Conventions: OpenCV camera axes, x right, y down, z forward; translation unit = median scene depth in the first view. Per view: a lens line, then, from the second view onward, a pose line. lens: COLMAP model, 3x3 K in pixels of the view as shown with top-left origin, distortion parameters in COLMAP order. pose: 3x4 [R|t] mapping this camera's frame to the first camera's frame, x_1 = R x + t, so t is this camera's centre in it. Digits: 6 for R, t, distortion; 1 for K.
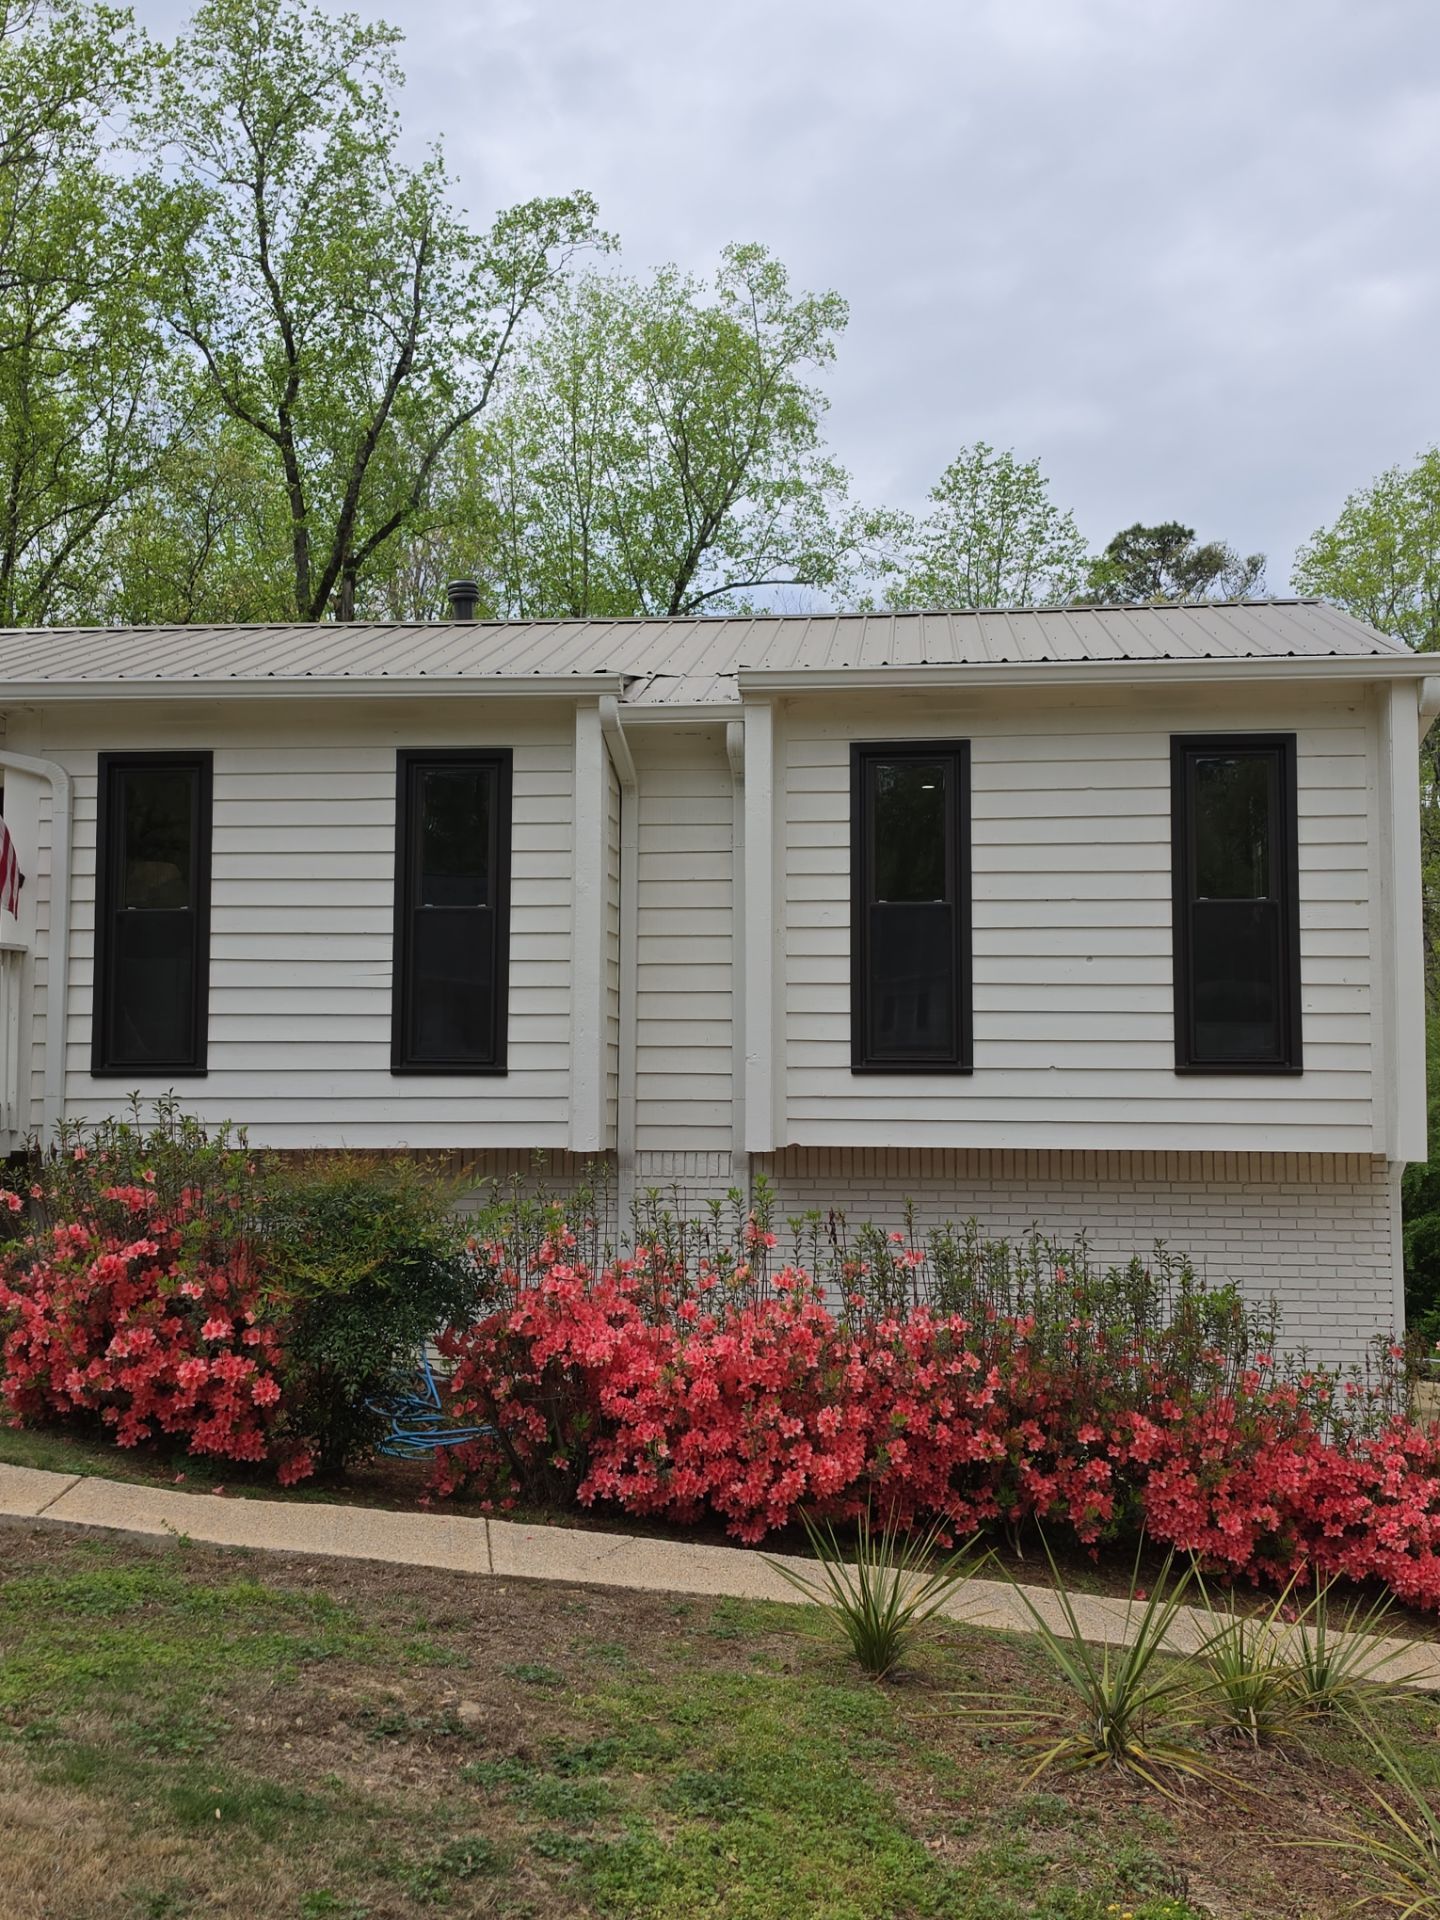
lens RADIAL K [[2037.1, 0, 703.4], [0, 2037.1, 937.1], [0, 0, 1]] dist [0.157741, -0.306636]
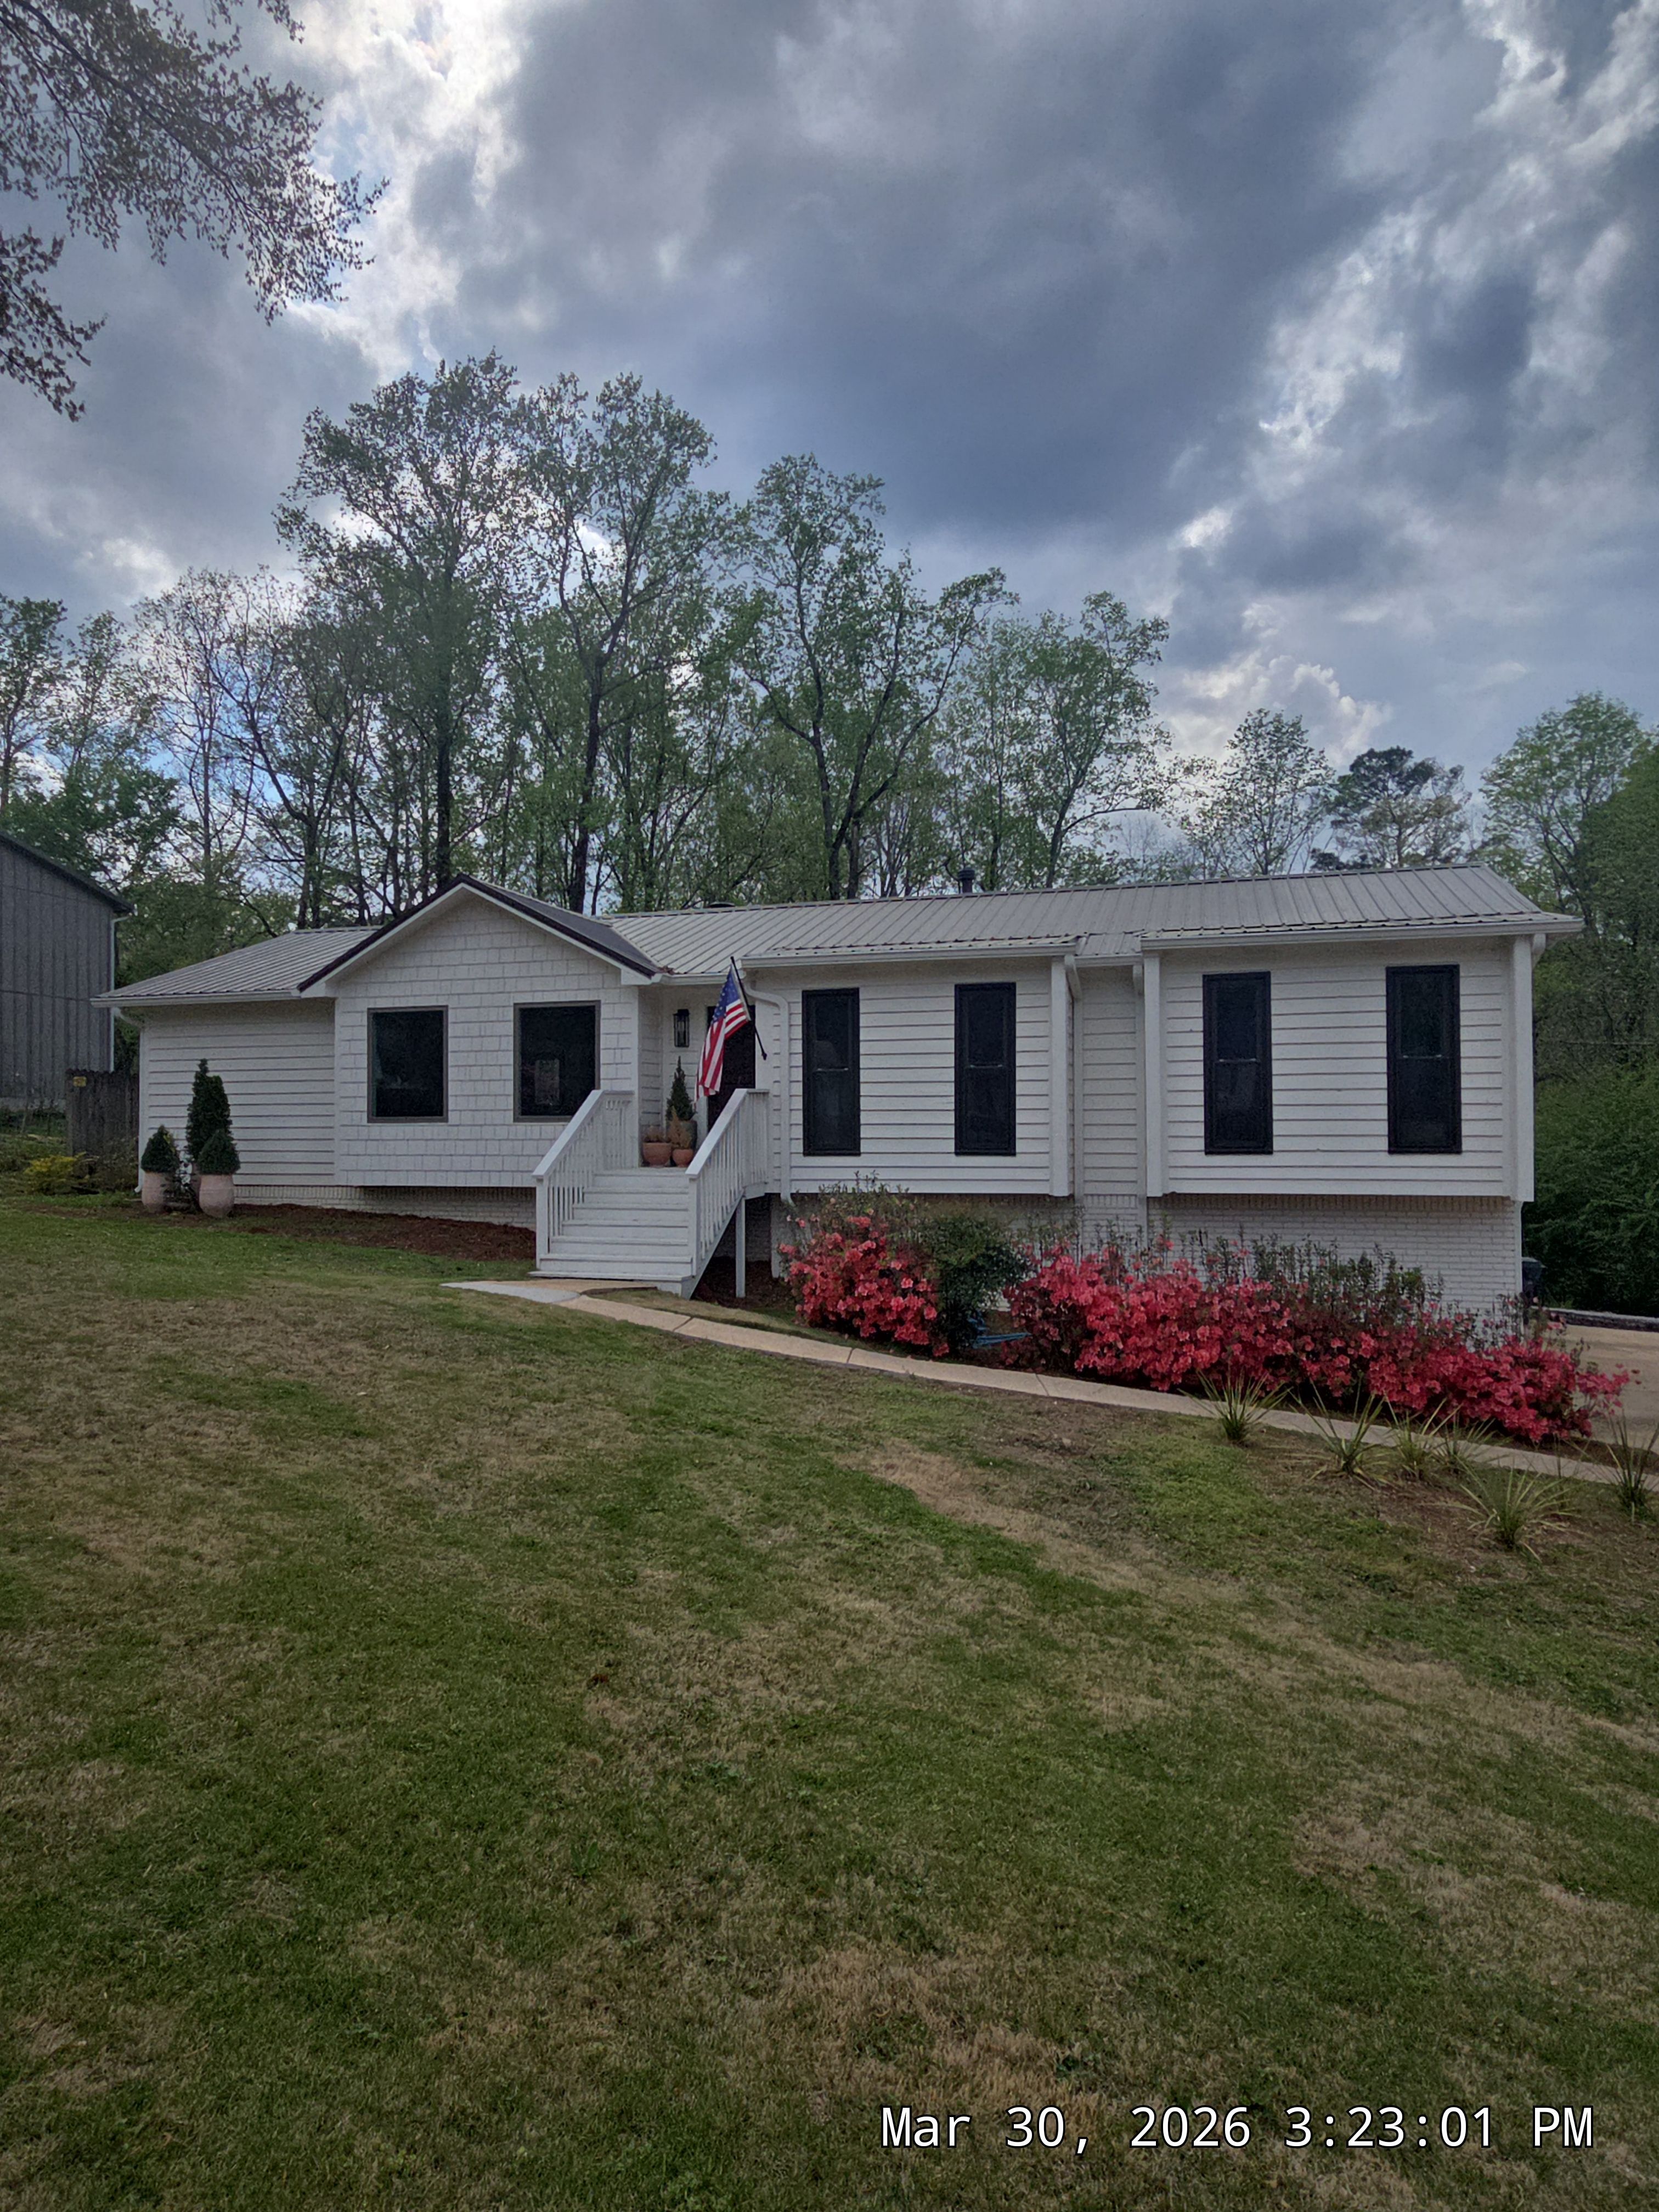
lens RADIAL K [[1340.0, 0, 798.6], [0, 1340.0, 1109.9], [0, 0, 1]] dist [0.007414, 0.001151]
pose [[0.980809, -0.010951, -0.194665, -0.052368], [0.023013, 0.997945, 0.059806, -0.054907], [0.193610, -0.063138, 0.979045, -0.270717]]
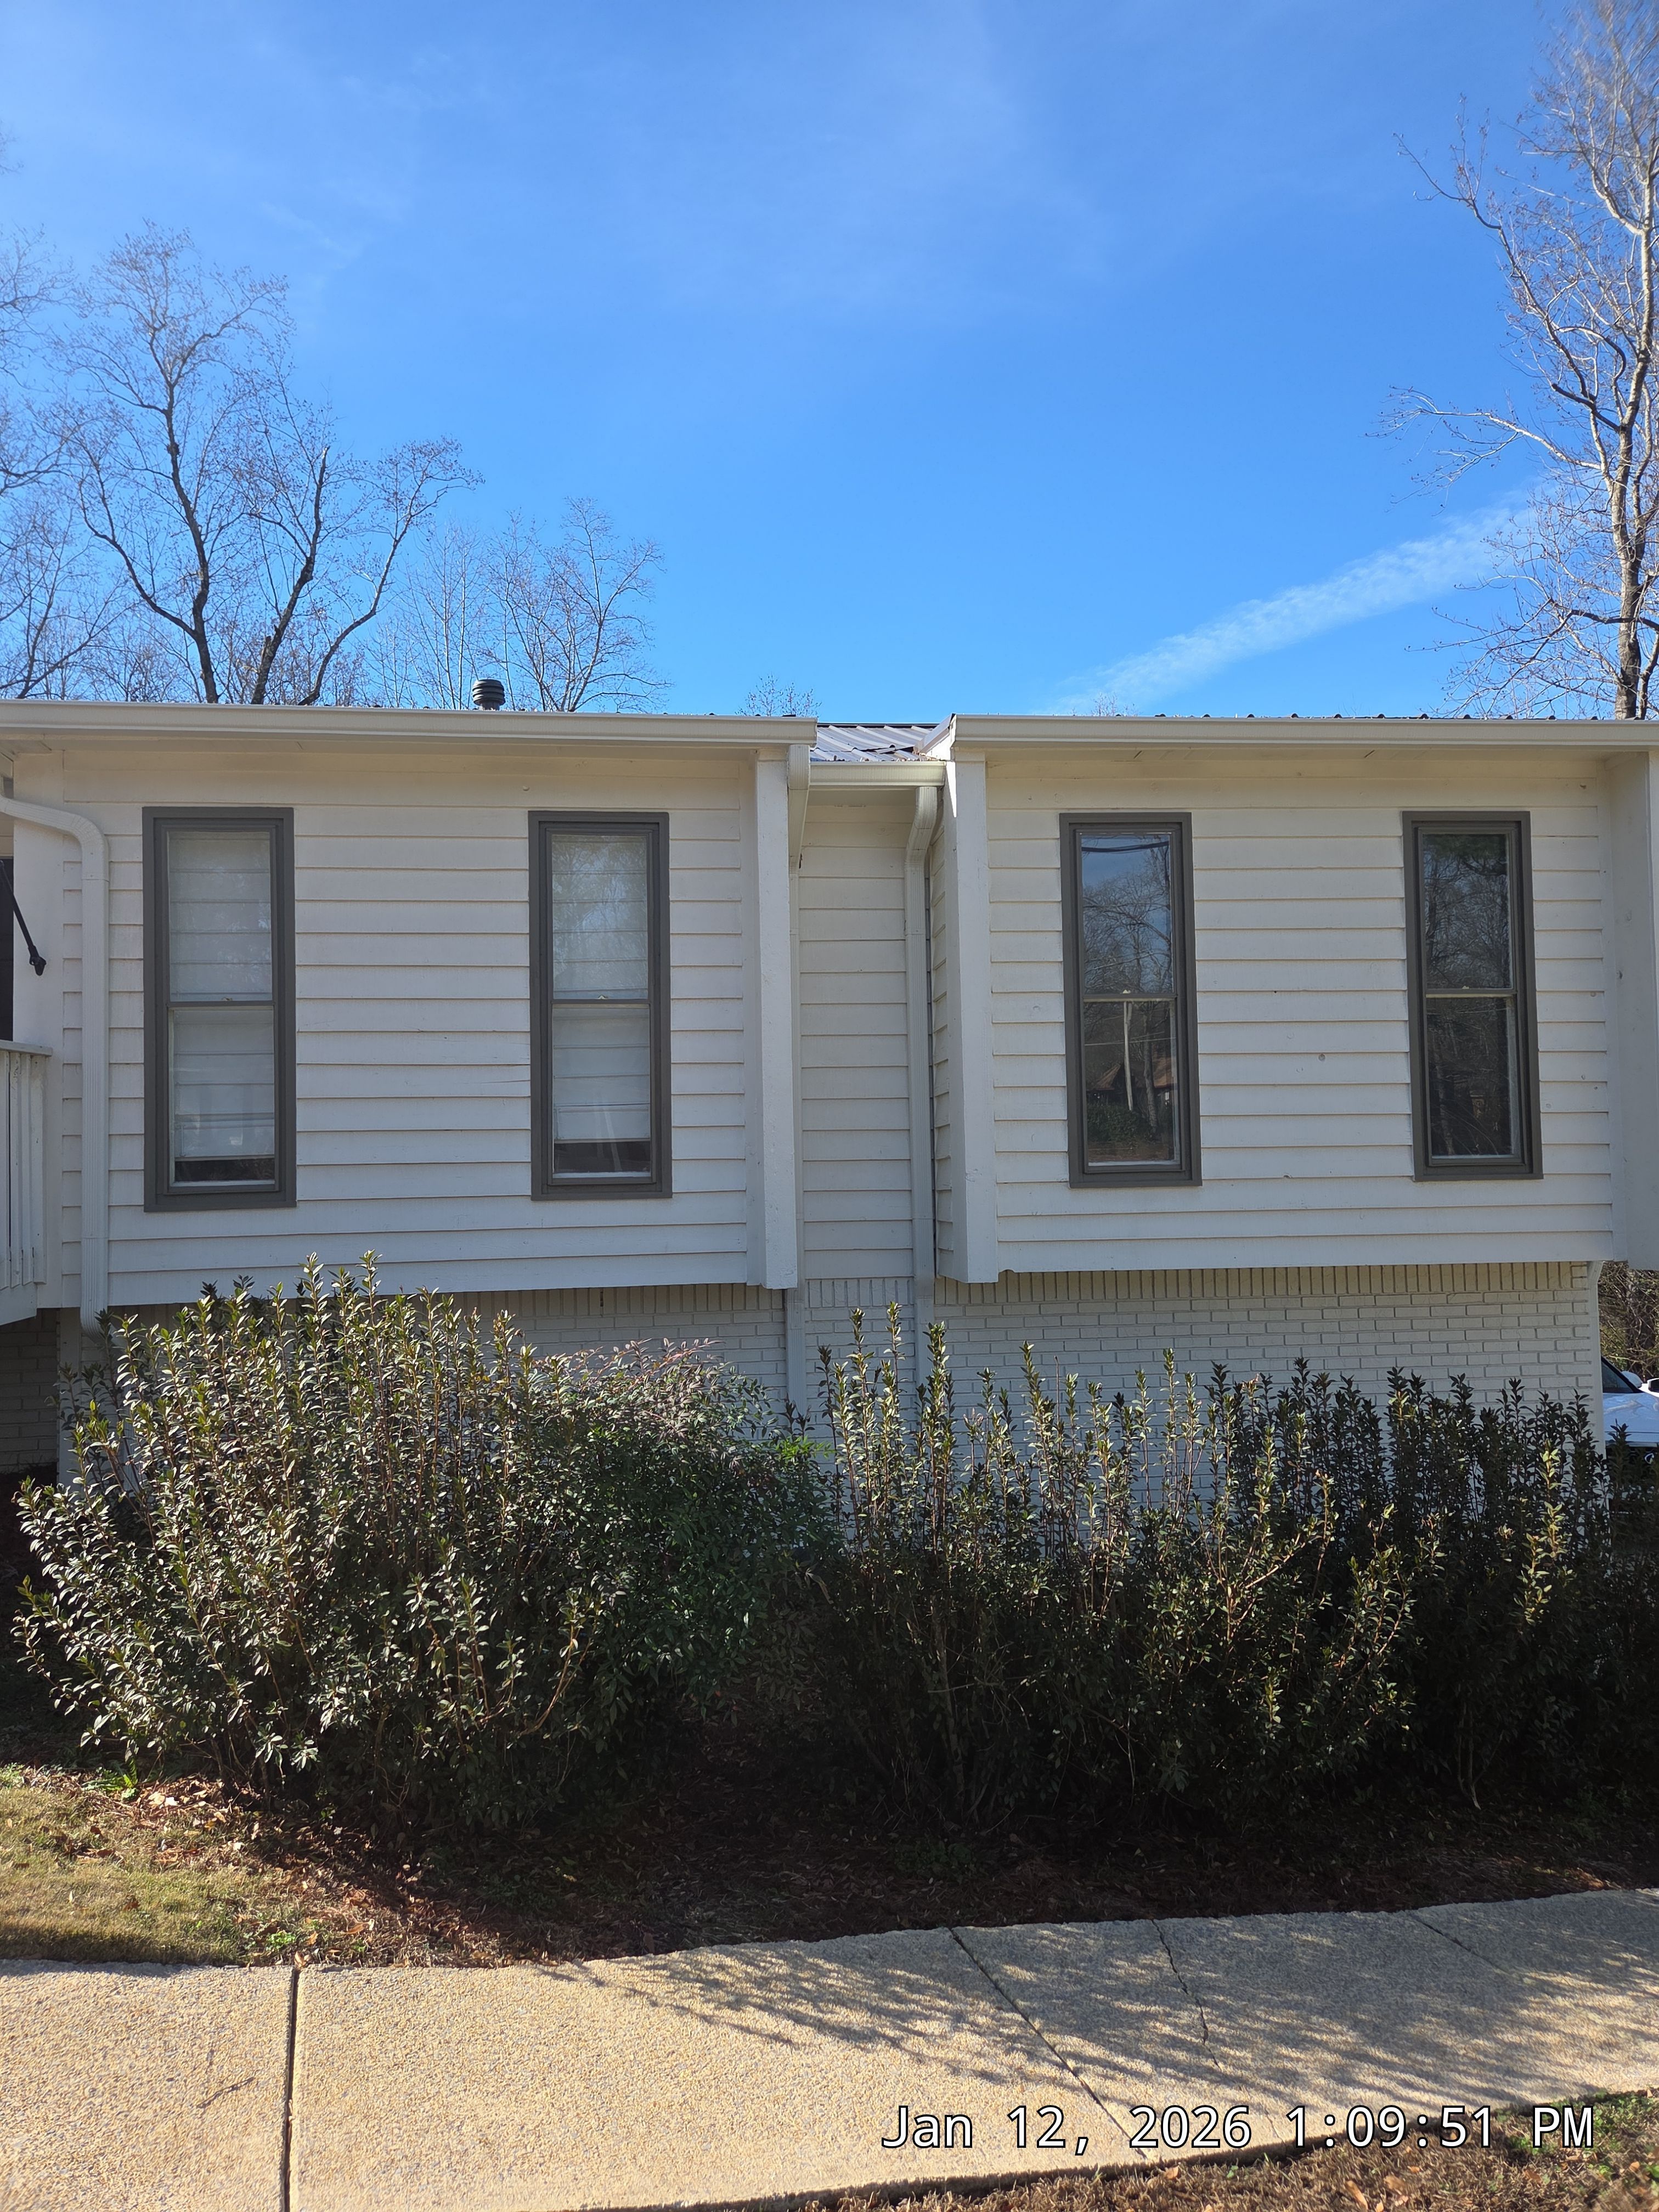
lens RADIAL K [[1503.7, 0, 829.5], [0, 1503.7, 1106.0], [0, 0, 1]] dist [0.014578, 0.001387]
pose [[0.976511, -0.010058, 0.215233, -0.170317], [0.004909, 0.999689, 0.024444, 0.015087], [-0.215412, -0.022813, 0.976257, 0.390955]]
